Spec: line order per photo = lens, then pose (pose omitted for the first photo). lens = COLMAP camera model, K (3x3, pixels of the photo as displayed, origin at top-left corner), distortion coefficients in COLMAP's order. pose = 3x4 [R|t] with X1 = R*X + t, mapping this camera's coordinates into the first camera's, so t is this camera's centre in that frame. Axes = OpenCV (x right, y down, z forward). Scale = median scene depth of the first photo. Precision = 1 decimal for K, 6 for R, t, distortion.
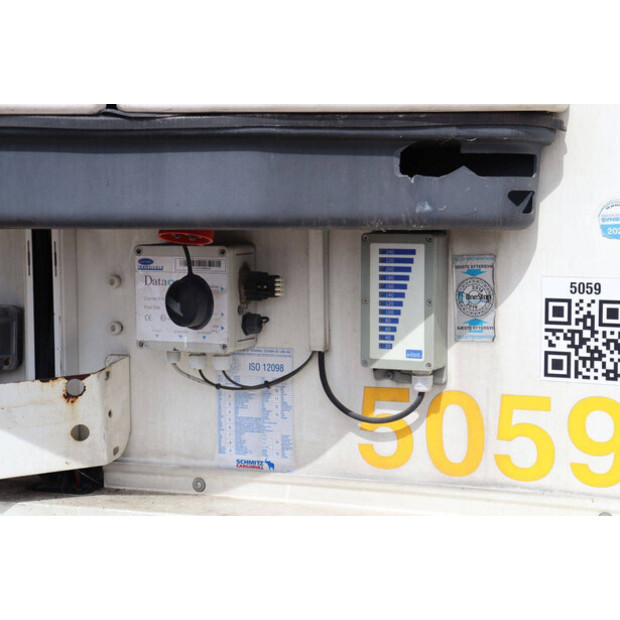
lens RADIAL K [[1467.5, 0, 310.0], [0, 1467.5, 310.0], [0, 0, 1]] dist [0.420113, 0.193002]
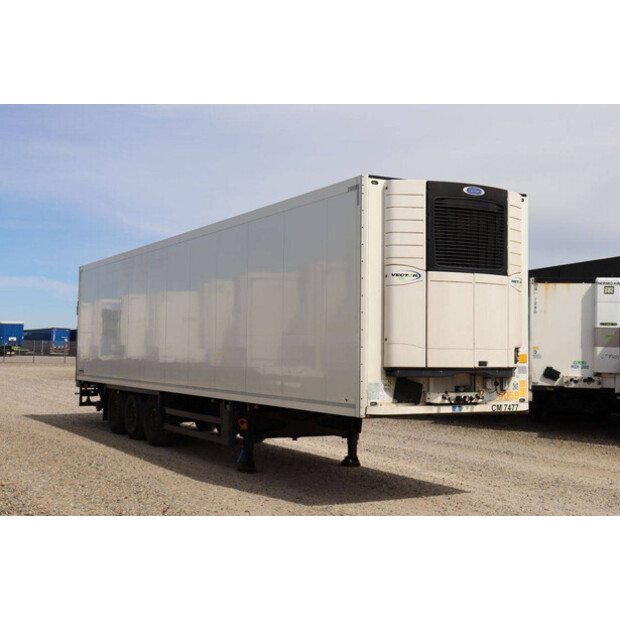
lens RADIAL K [[872.5, 0, 310.0], [0, 872.5, 310.0], [0, 0, 1]] dist [0.018971, 0.027915]
pose [[0.608568, 0.055946, 0.791527, -5.851580], [0.051219, 0.992662, -0.109542, 0.087163], [-0.791847, 0.107205, 0.601237, -1.774459]]
